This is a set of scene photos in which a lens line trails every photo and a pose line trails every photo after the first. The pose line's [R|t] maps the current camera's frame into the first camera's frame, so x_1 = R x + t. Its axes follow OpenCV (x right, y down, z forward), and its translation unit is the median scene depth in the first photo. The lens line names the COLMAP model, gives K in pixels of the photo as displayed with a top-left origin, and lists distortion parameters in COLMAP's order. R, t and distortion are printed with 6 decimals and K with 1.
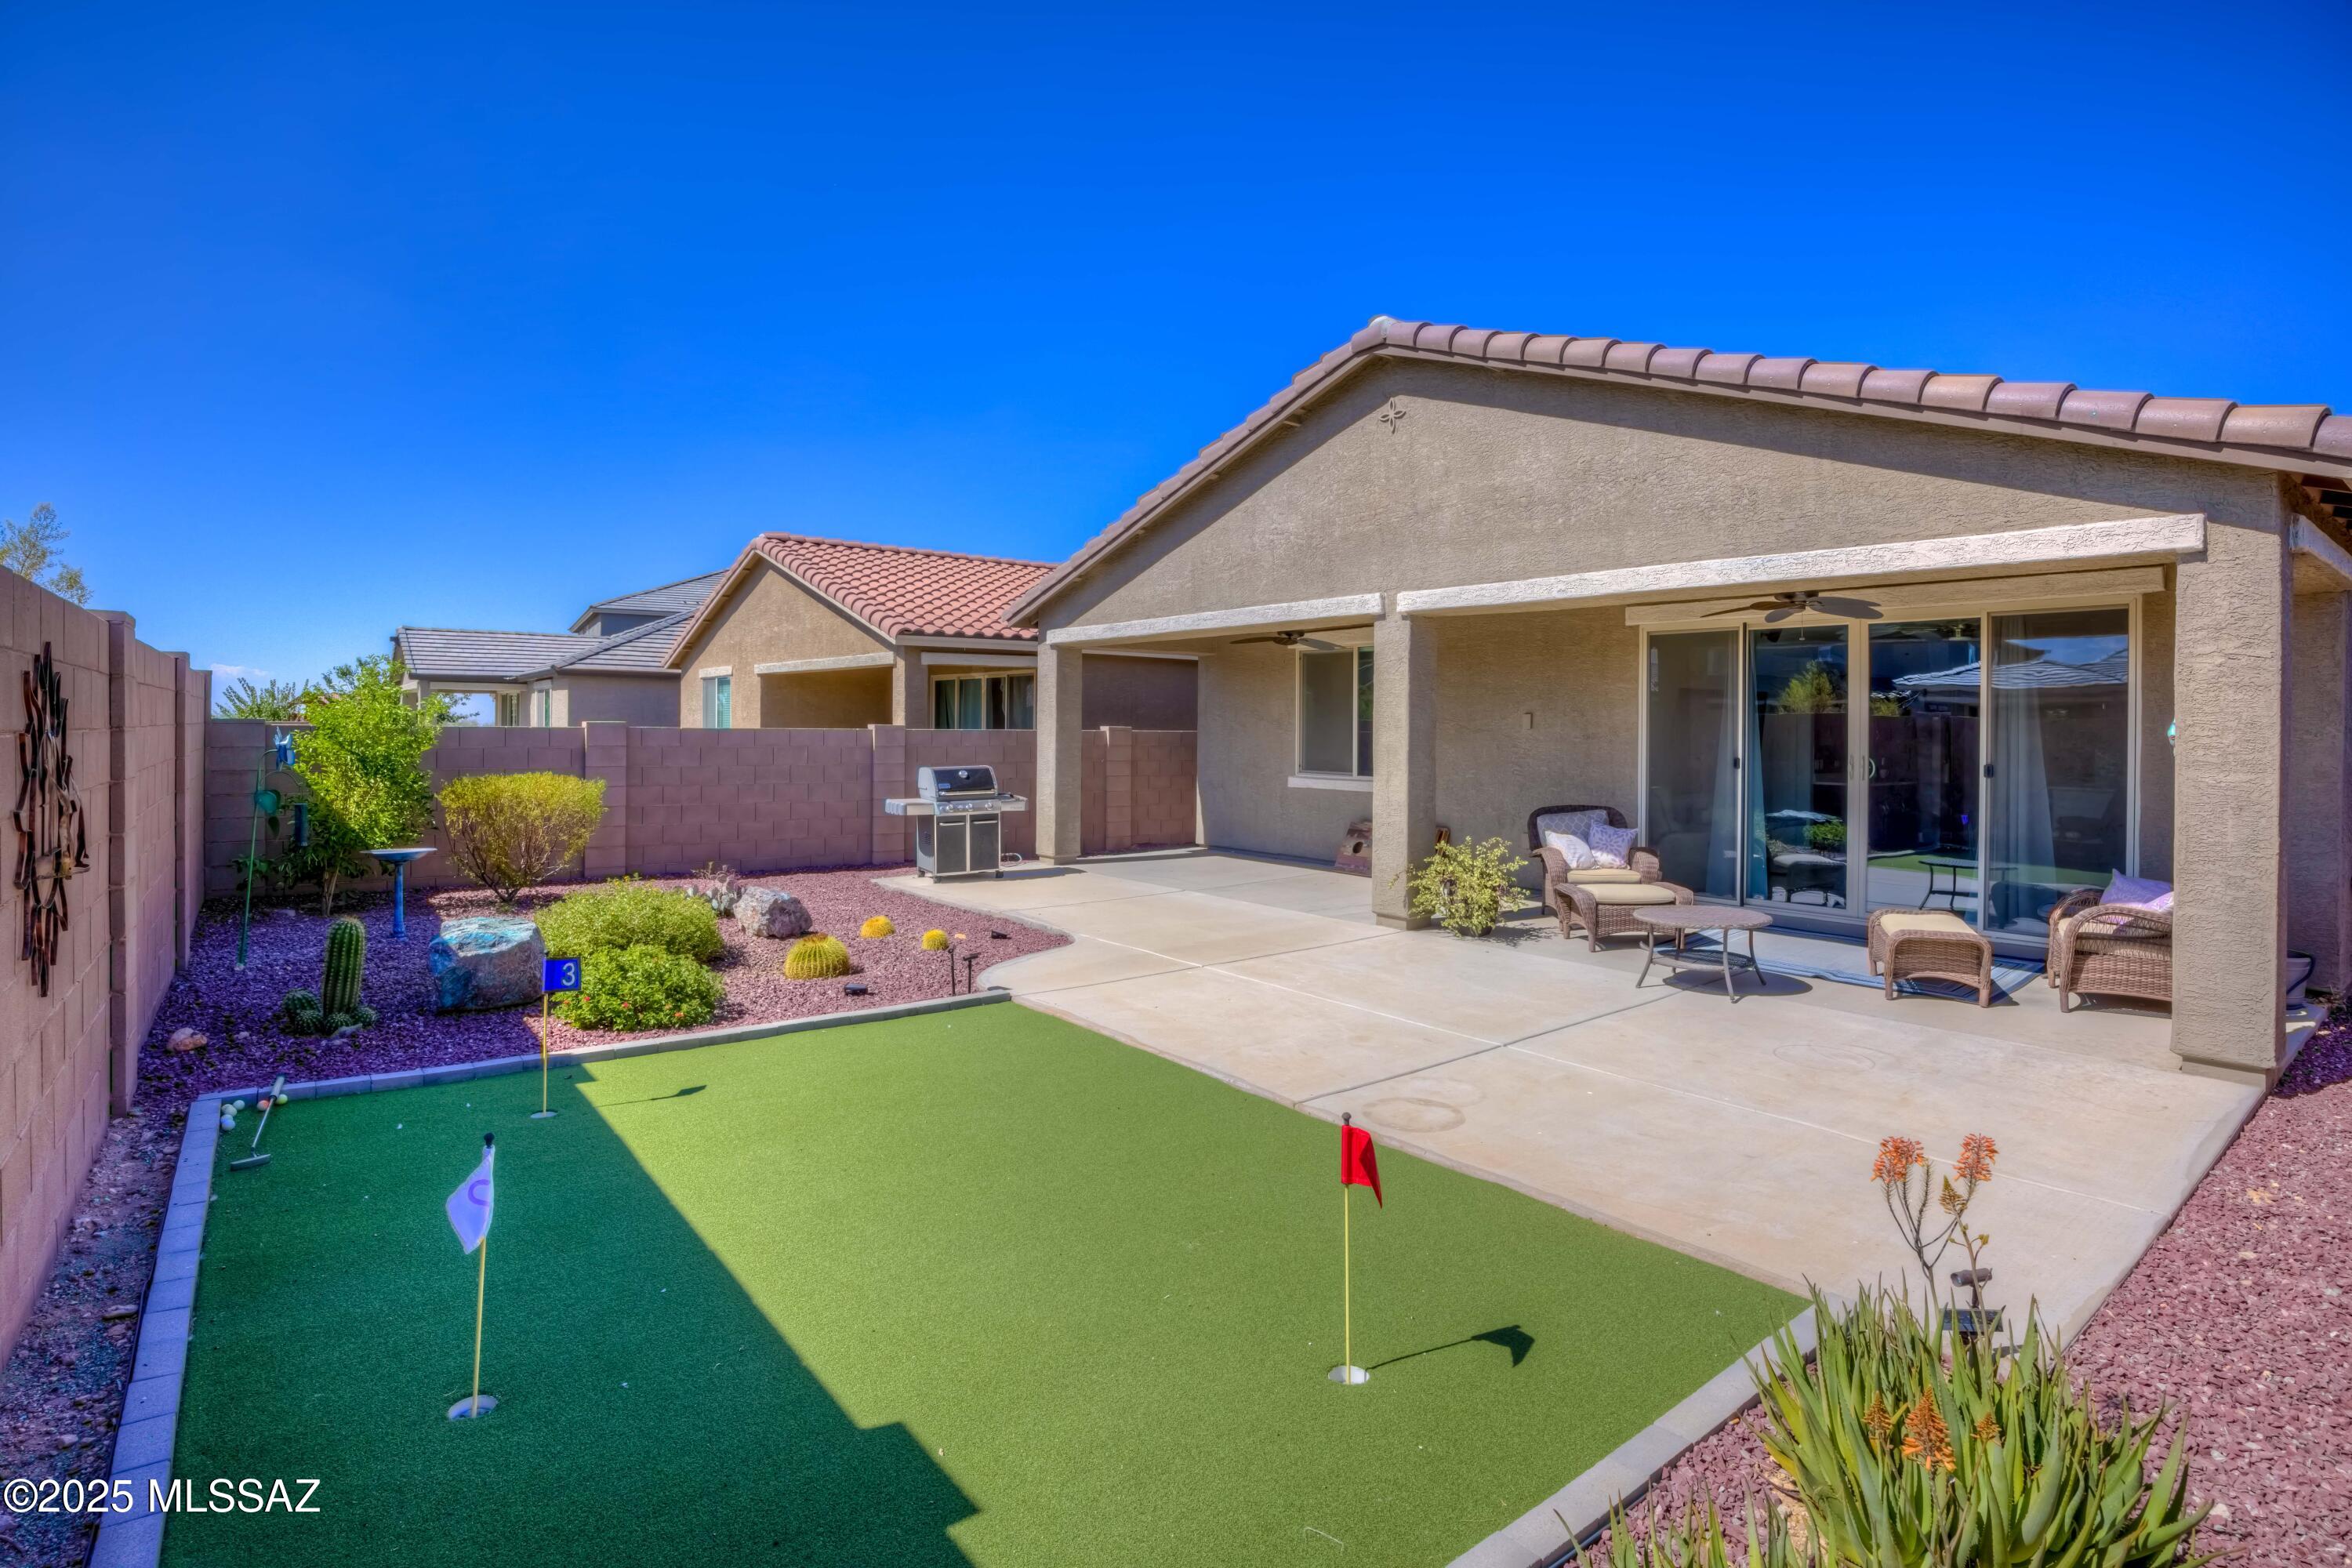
lens RADIAL K [[1129.6, 0, 1171.5], [0, 1129.6, 743.4], [0, 0, 1]] dist [0.000239, 0.000015]
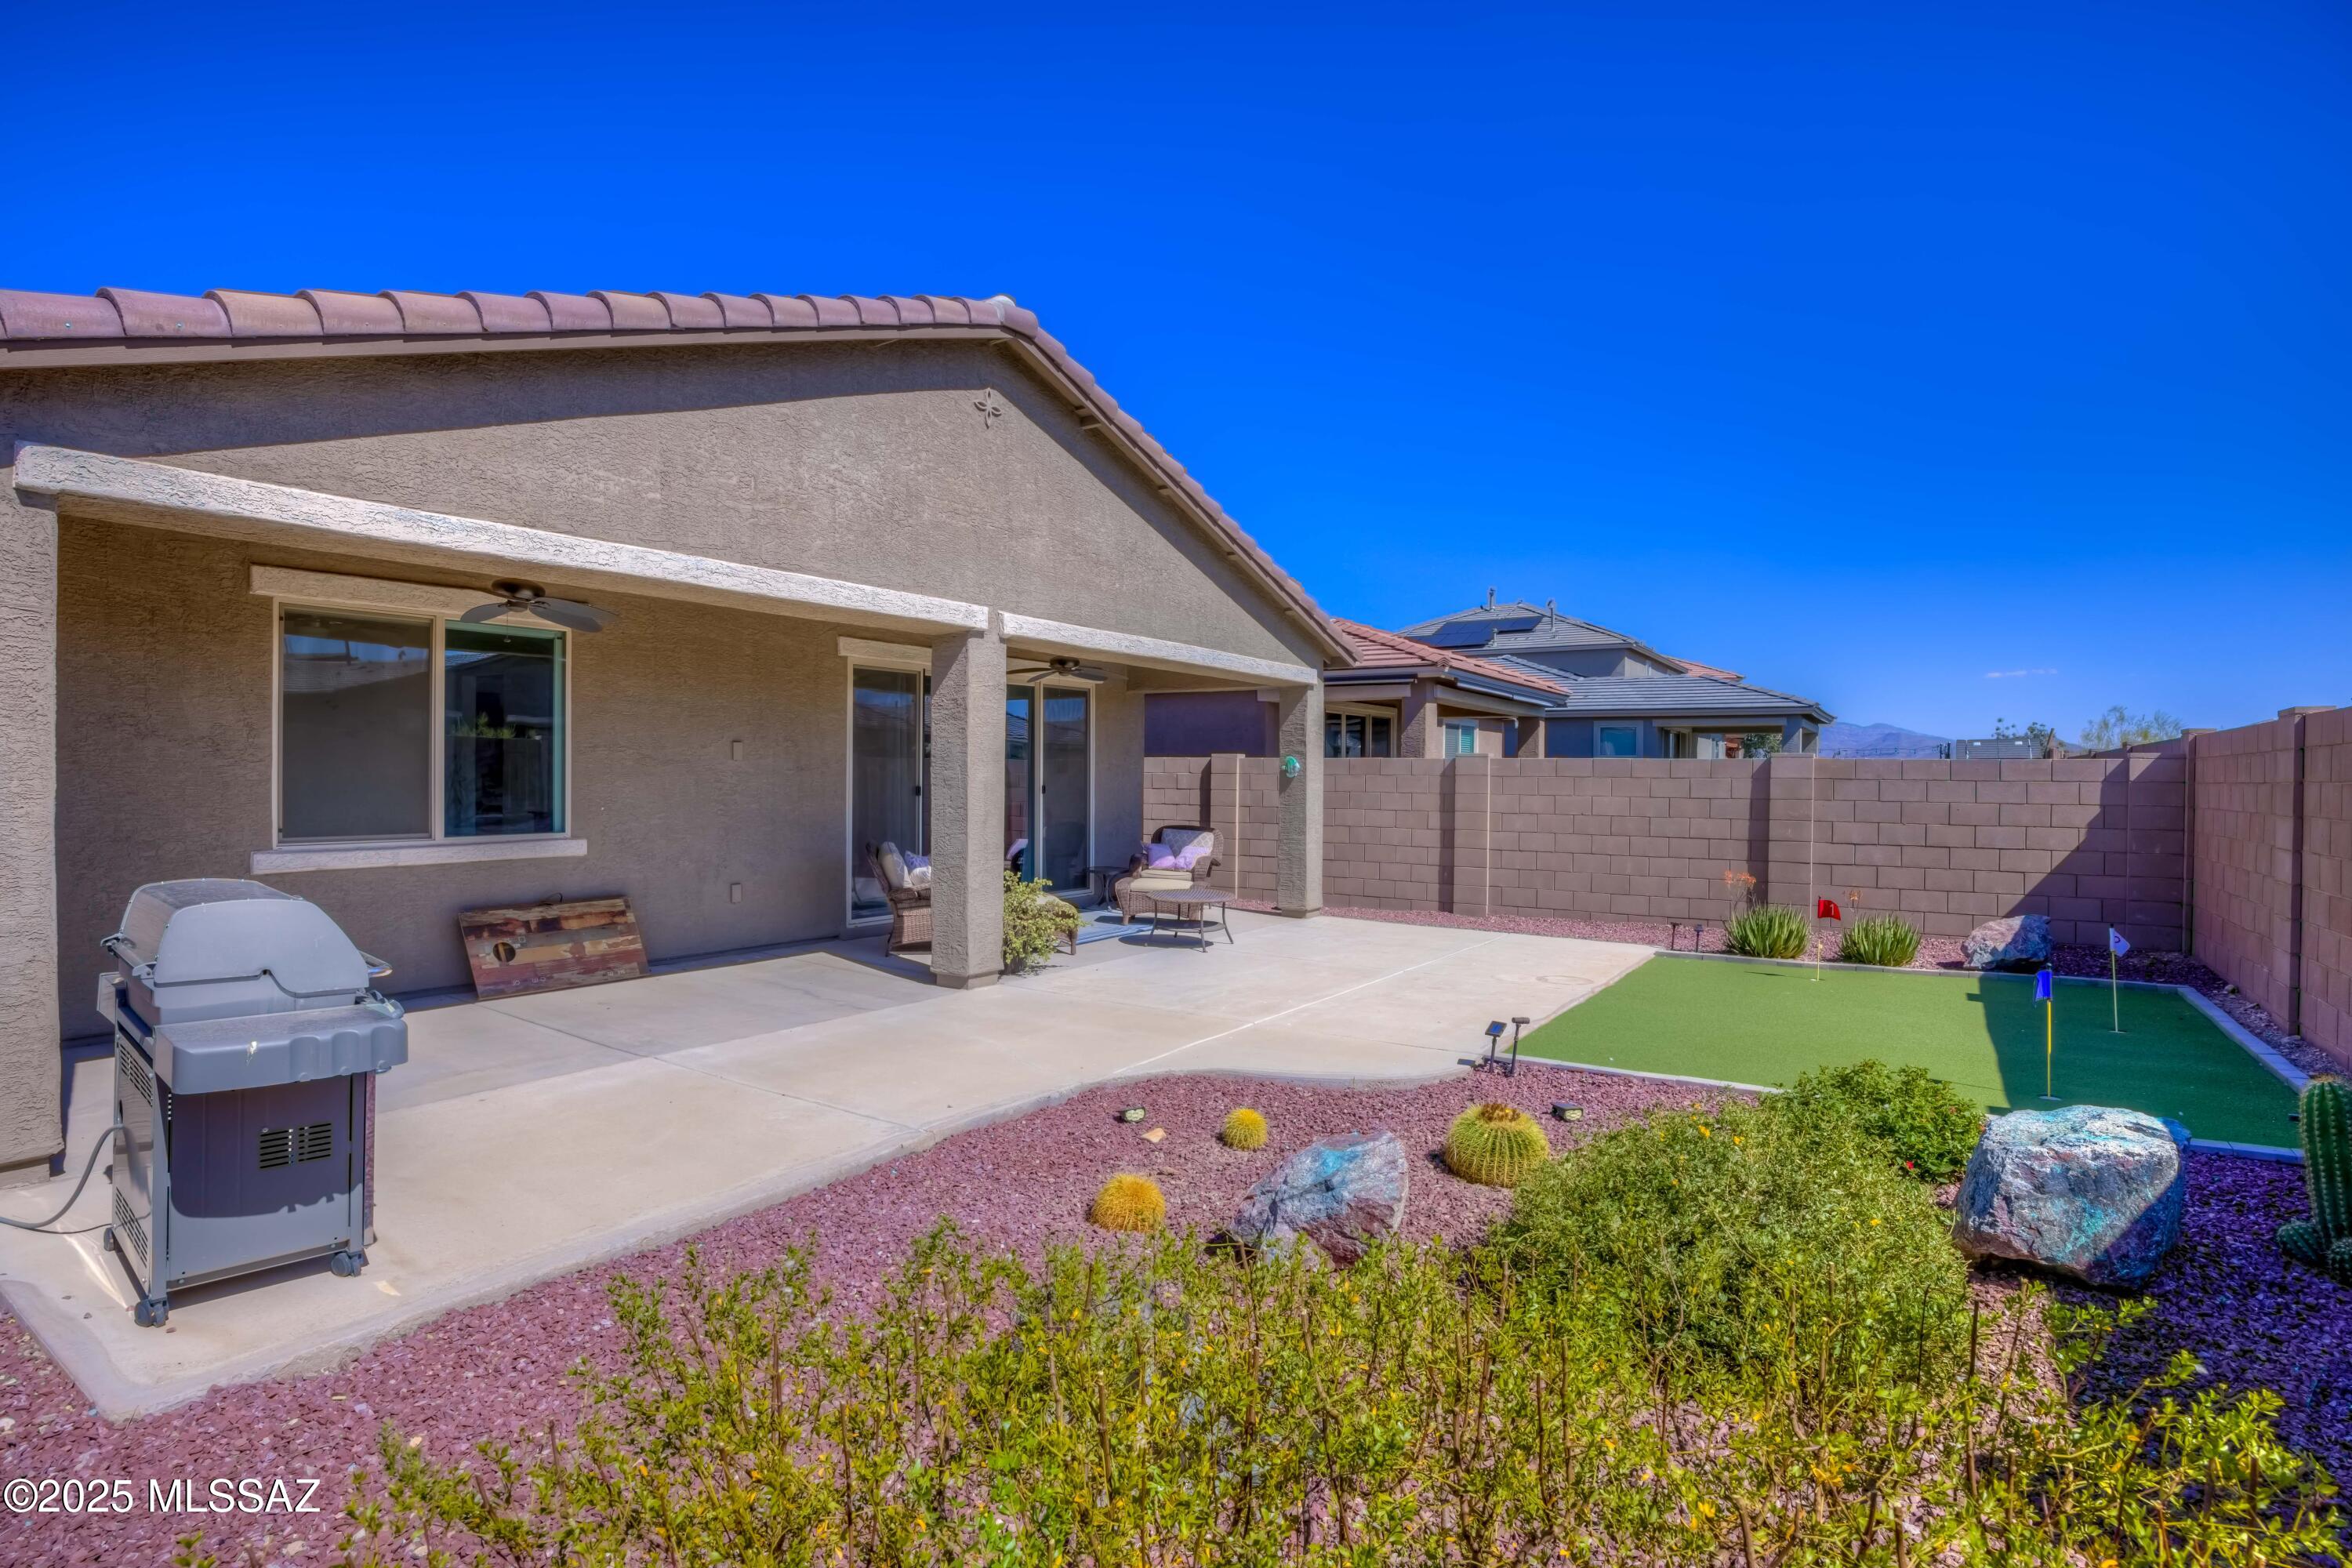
lens RADIAL K [[1180.1, 0, 1176.0], [0, 1180.1, 784.0], [0, 0, 1]] dist [-0.002908, -0.000253]
pose [[-0.299640, -0.024311, 0.953743, -0.735204], [0.001363, 0.999663, 0.025910, -0.020174], [-0.954051, 0.009064, -0.299506, 1.139575]]
